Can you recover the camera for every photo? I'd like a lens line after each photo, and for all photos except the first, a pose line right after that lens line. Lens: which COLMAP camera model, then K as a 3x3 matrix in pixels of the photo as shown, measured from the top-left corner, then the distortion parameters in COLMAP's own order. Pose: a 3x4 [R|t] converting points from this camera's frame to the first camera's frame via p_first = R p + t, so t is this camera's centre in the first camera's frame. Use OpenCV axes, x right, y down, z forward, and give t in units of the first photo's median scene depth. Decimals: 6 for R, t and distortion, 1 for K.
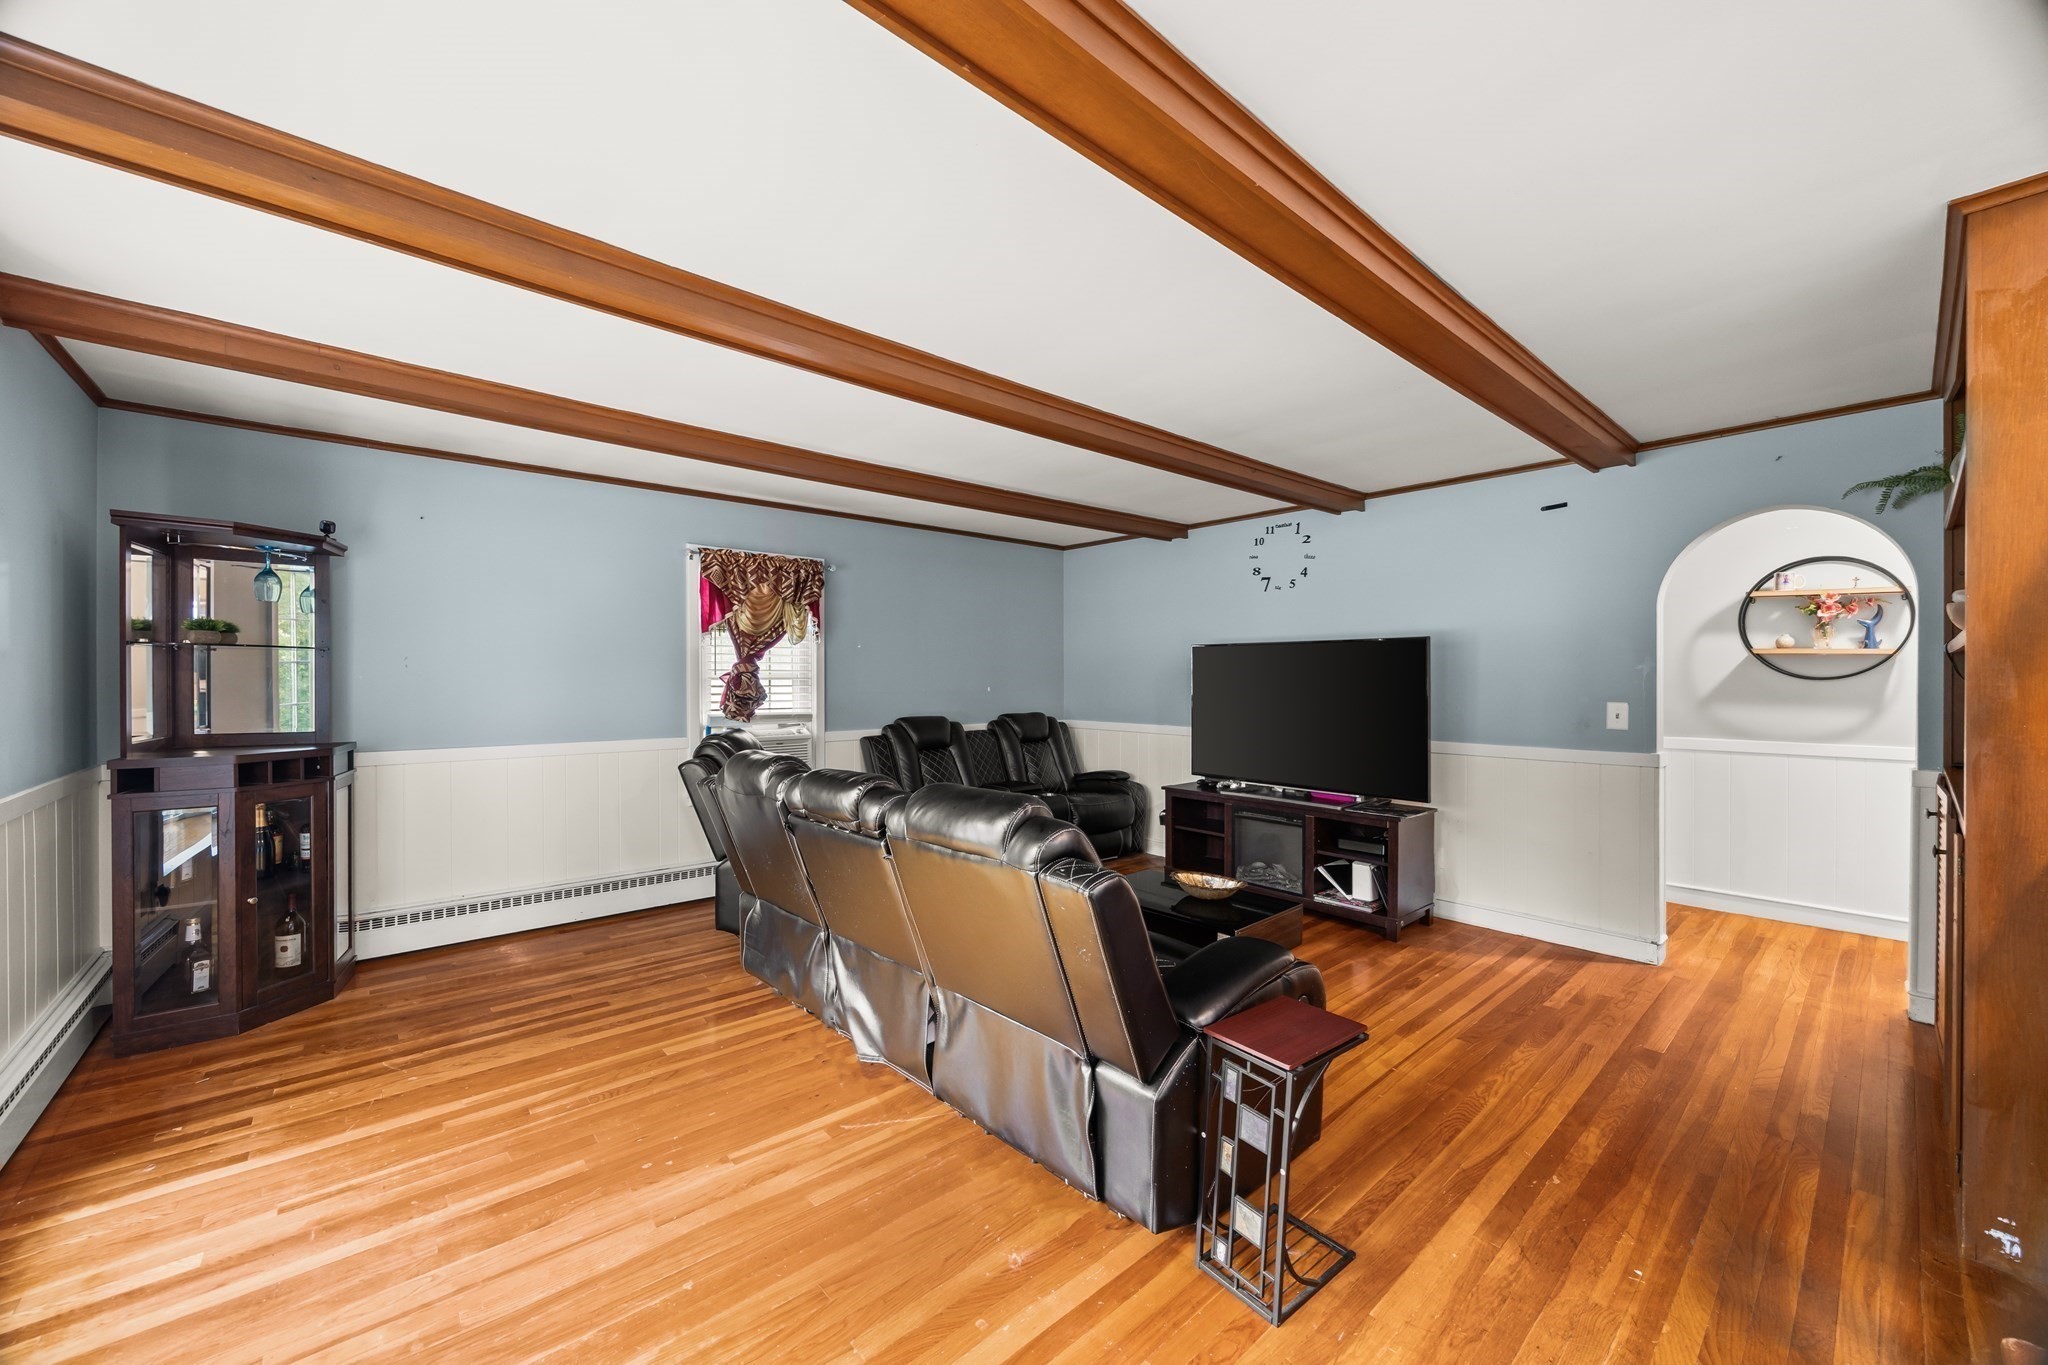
lens RADIAL K [[778.7, 0, 1016.3], [0, 778.7, 680.2], [0, 0, 1]] dist [-0.012578, -0.000032]
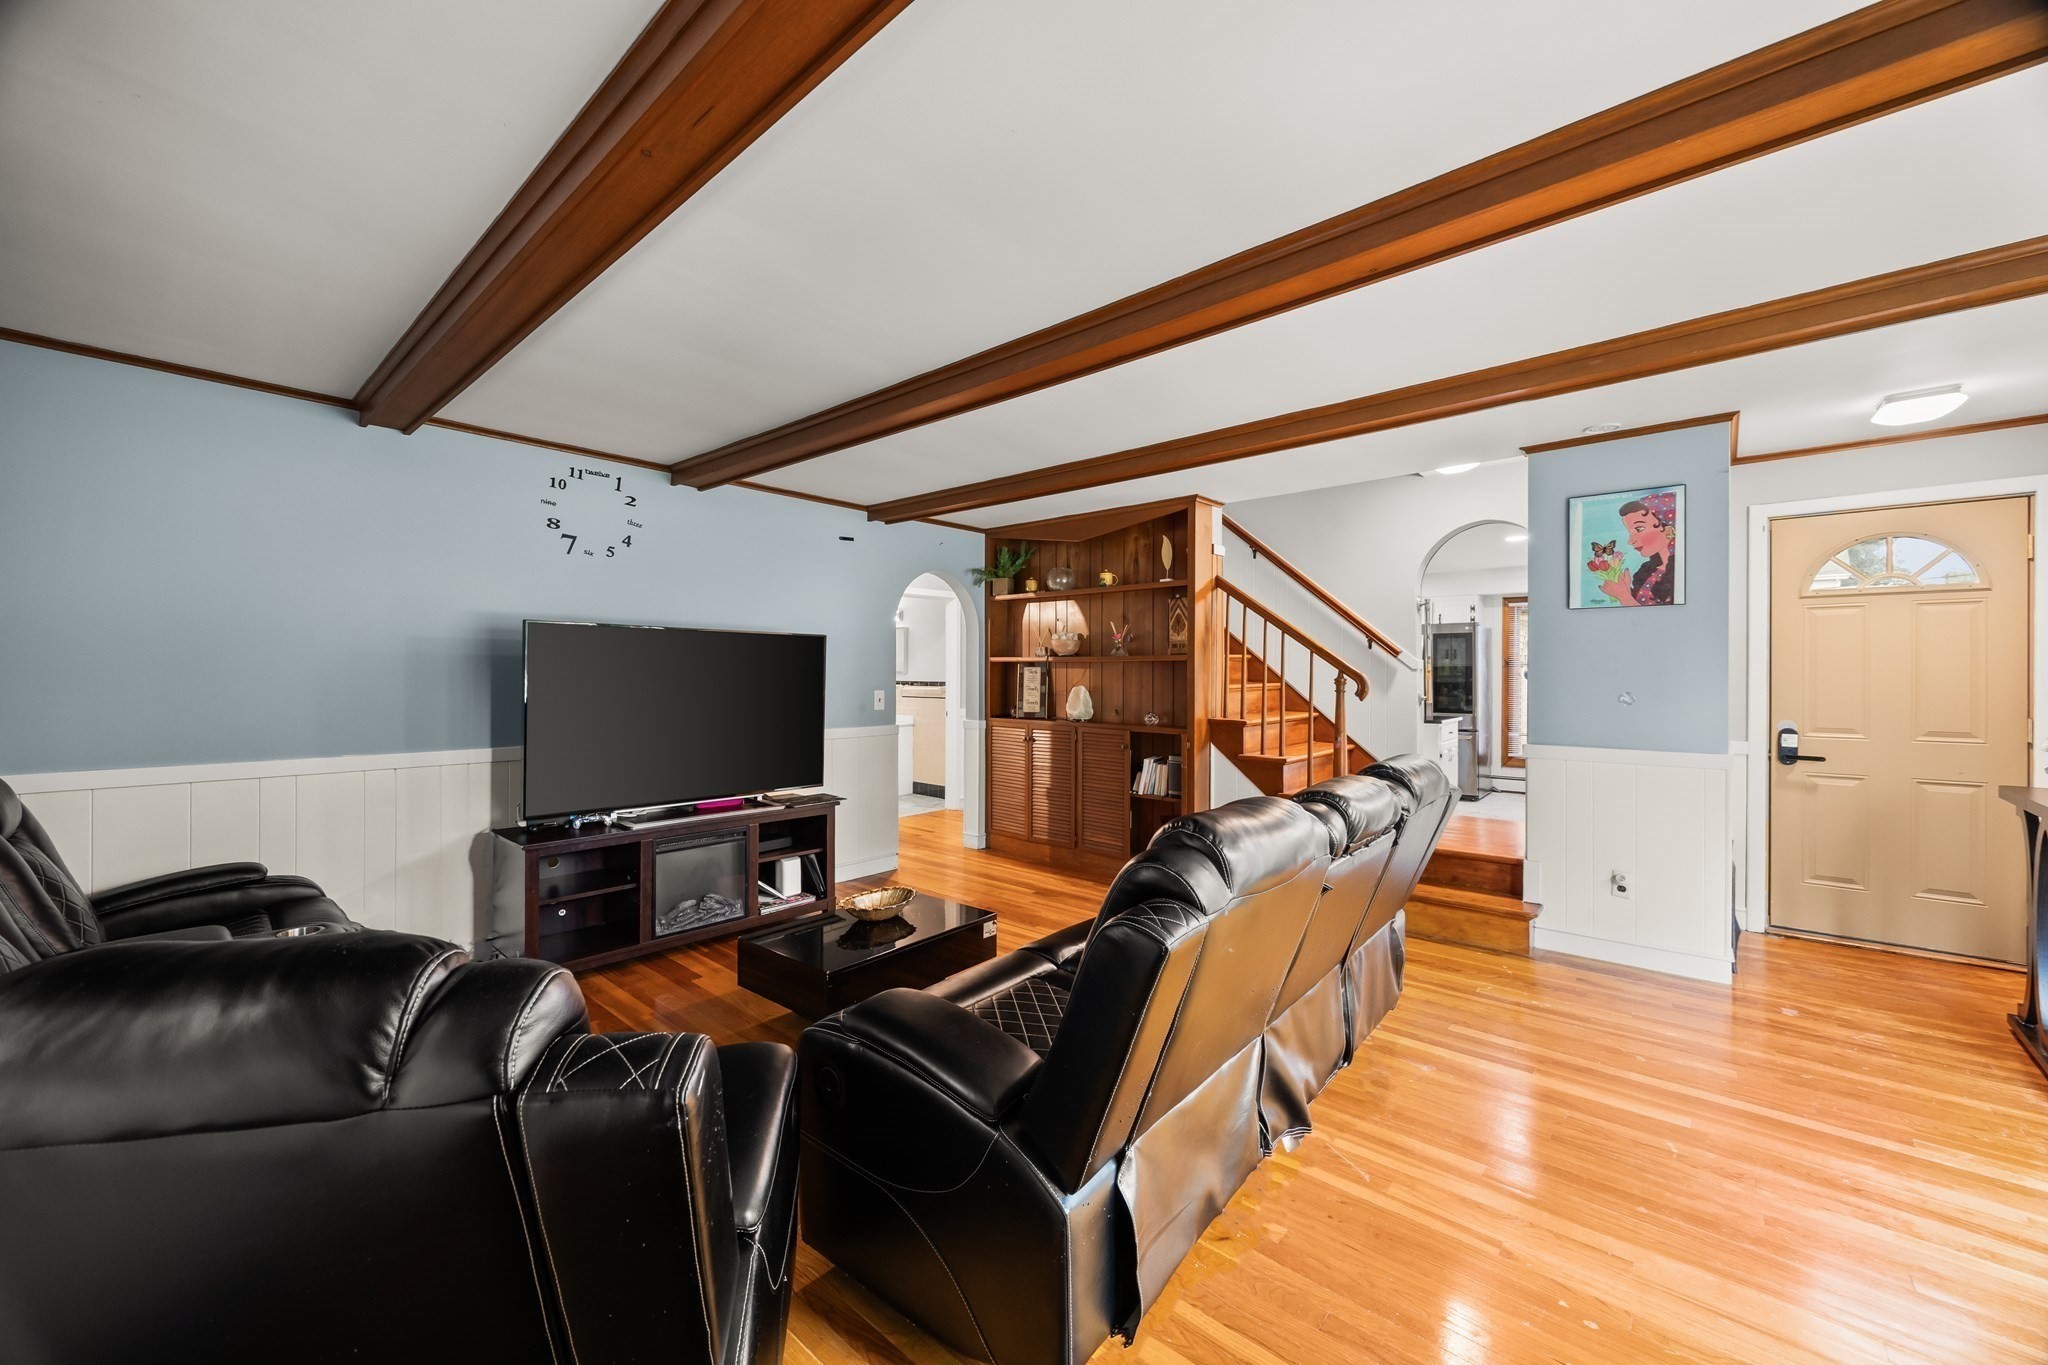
lens RADIAL K [[778.7, 0, 1016.3], [0, 778.7, 680.2], [0, 0, 1]] dist [-0.012578, -0.000032]
pose [[-0.130272, -0.006959, 0.991454, -0.580210], [-0.002551, 0.999974, 0.006684, -0.000531], [-0.991475, -0.001659, -0.130286, 0.841702]]
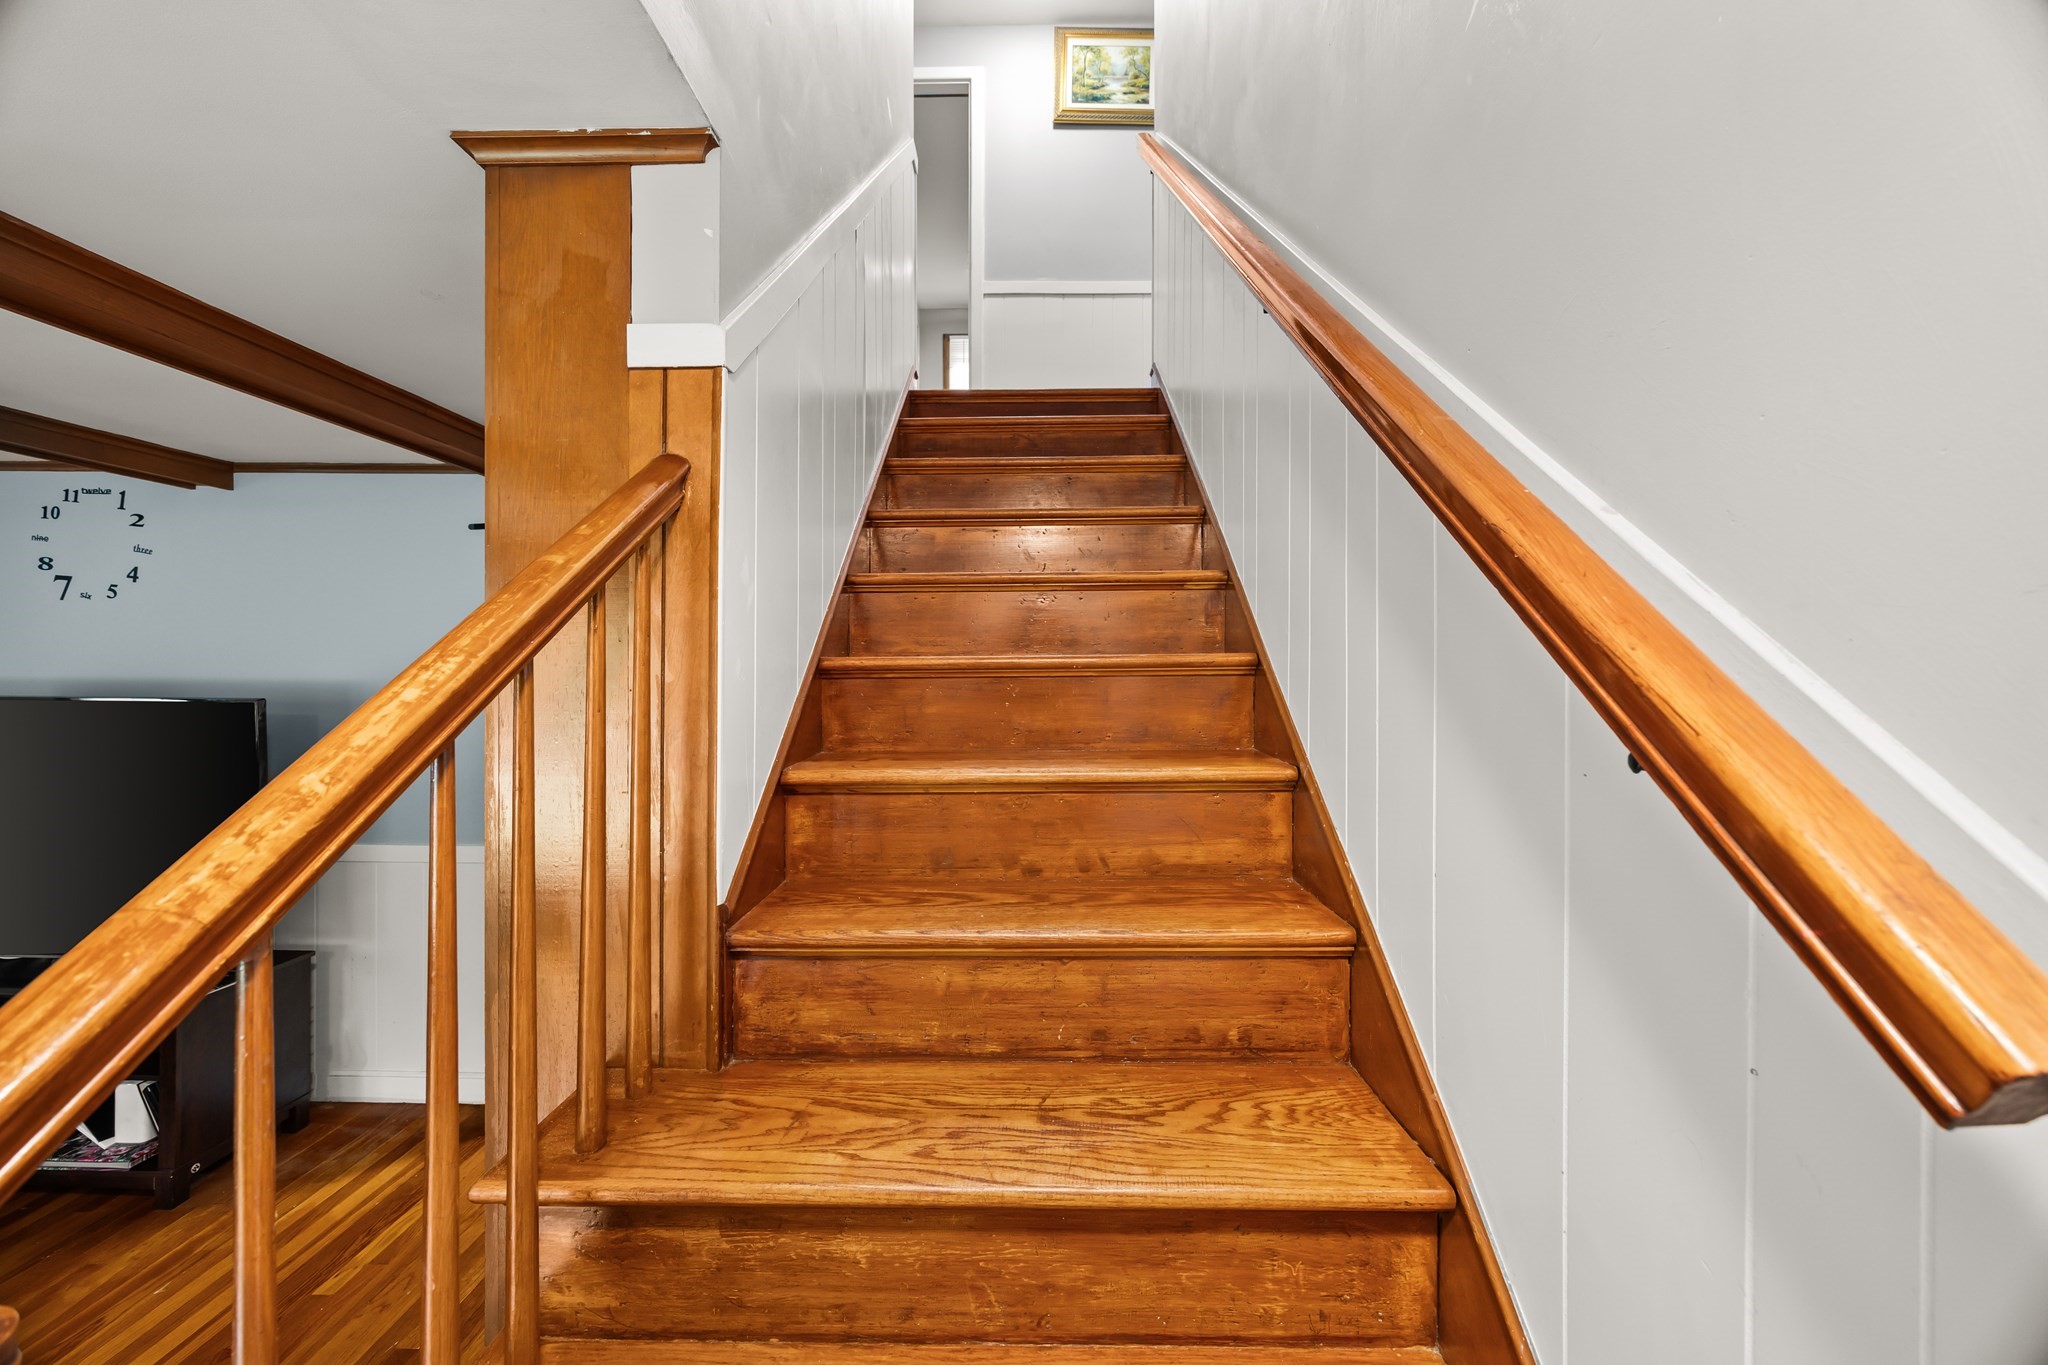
lens RADIAL K [[828.7, 0, 1018.7], [0, 828.7, 666.0], [0, 0, 1]] dist [0.003366, 0.000071]
pose [[0.664533, 0.005373, 0.747240, 0.413299], [-0.003431, 0.999986, -0.004138, -0.080879], [-0.747251, 0.000186, 0.664542, 0.067141]]
